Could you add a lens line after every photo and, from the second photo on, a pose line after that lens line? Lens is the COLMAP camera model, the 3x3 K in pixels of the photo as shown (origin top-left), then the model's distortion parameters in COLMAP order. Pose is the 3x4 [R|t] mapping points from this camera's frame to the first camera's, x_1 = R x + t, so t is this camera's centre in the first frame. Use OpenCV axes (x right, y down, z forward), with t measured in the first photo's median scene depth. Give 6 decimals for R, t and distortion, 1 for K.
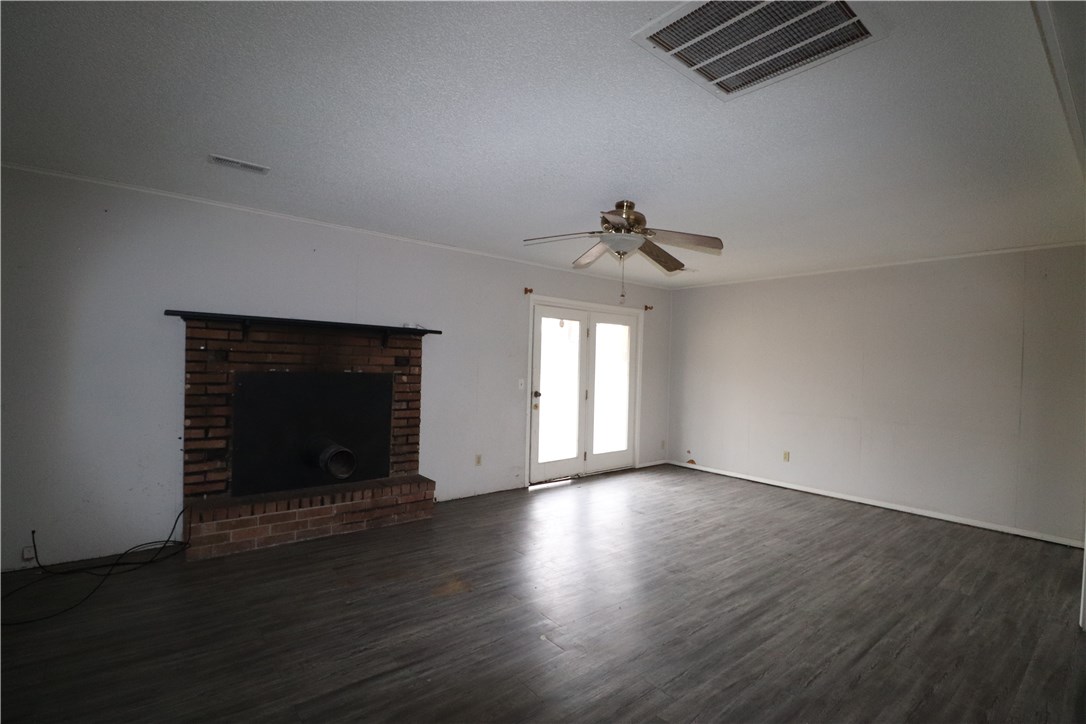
lens RADIAL K [[502.7, 0, 547.5], [0, 502.7, 363.0], [0, 0, 1]] dist [-0.002231, -0.010433]
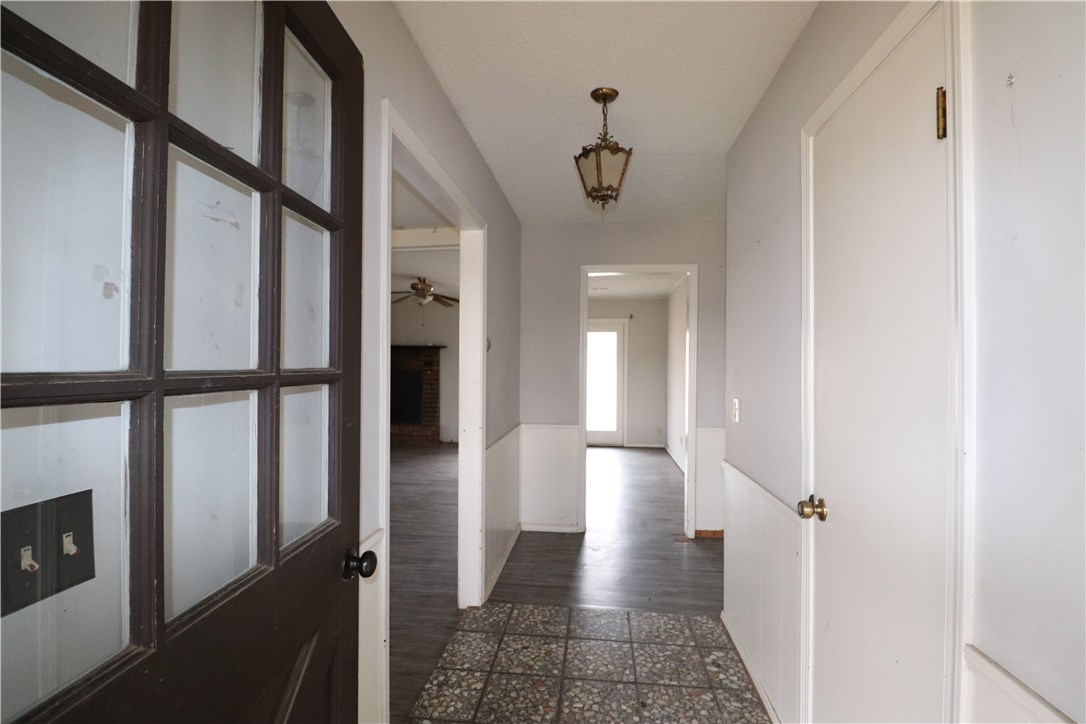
lens RADIAL K [[502.7, 0, 547.5], [0, 502.7, 363.0], [0, 0, 1]] dist [-0.002231, -0.010433]
pose [[0.696443, -0.024951, -0.717178, 1.402562], [0.010749, 0.999646, -0.024341, 0.046989], [0.717532, 0.009243, 0.696465, 0.001151]]
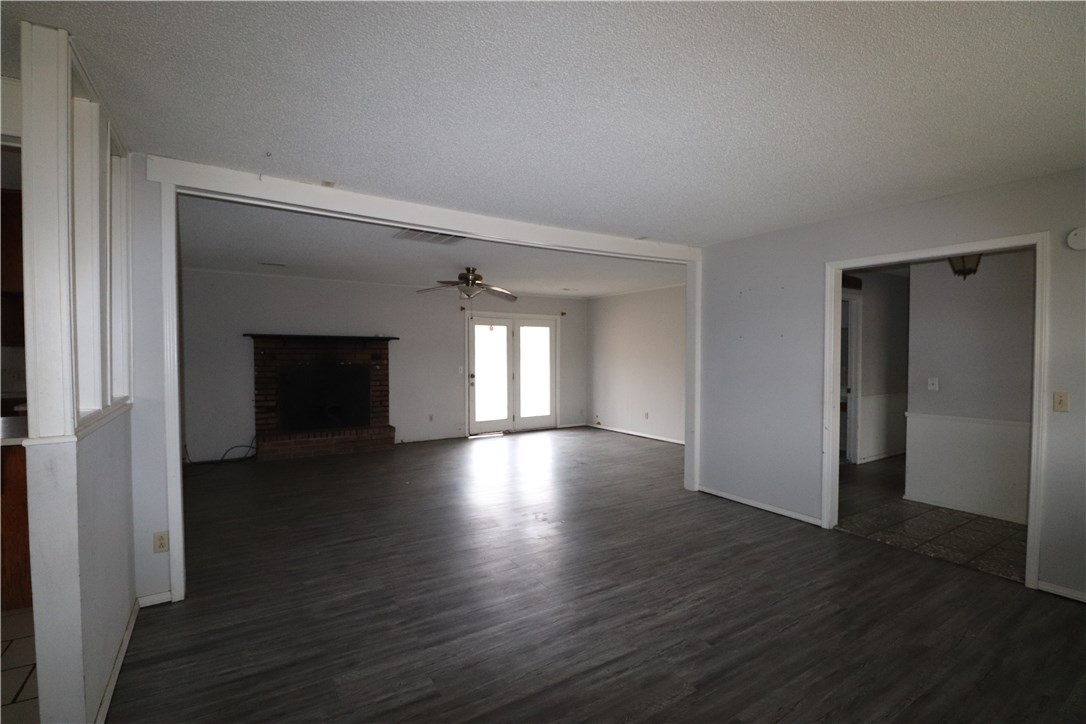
lens RADIAL K [[502.7, 0, 547.5], [0, 502.7, 363.0], [0, 0, 1]] dist [-0.002231, -0.010433]
pose [[0.992374, -0.023946, -0.120911, 0.483985], [0.026149, 0.999519, 0.016664, 0.004095], [0.120454, -0.019698, 0.992523, -0.598524]]
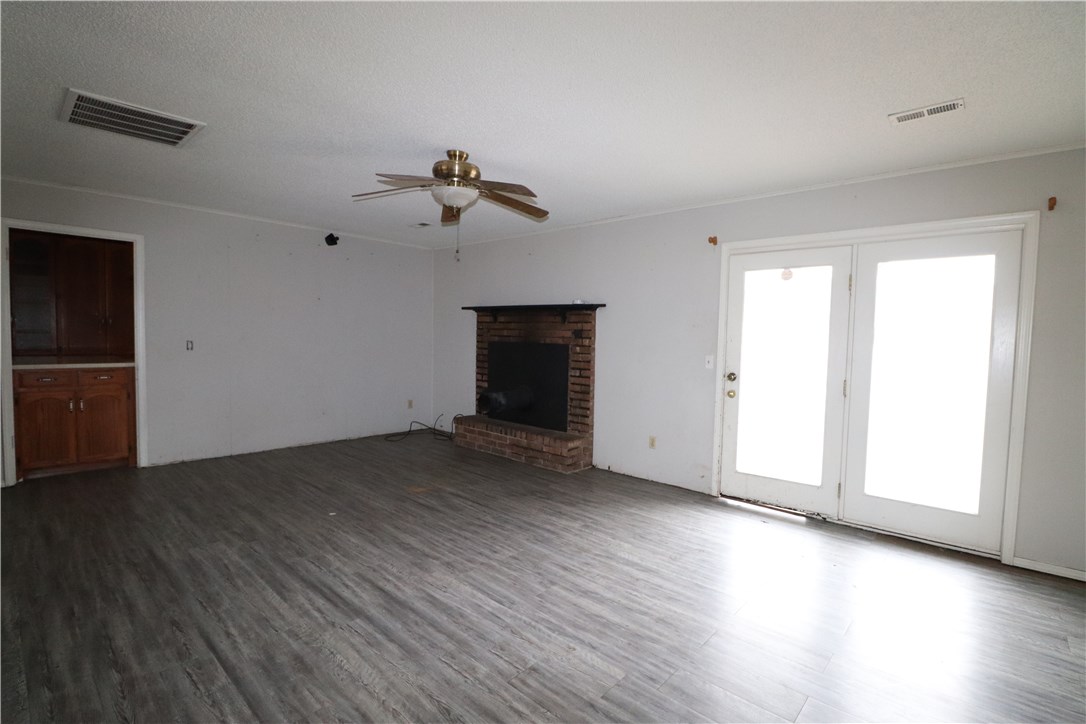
lens RADIAL K [[502.7, 0, 547.5], [0, 502.7, 363.0], [0, 0, 1]] dist [-0.002231, -0.010433]
pose [[0.146075, 0.026453, -0.988920, 0.835323], [-0.020746, 0.999505, 0.023672, 0.037140], [0.989056, 0.017058, 0.146551, 0.776461]]
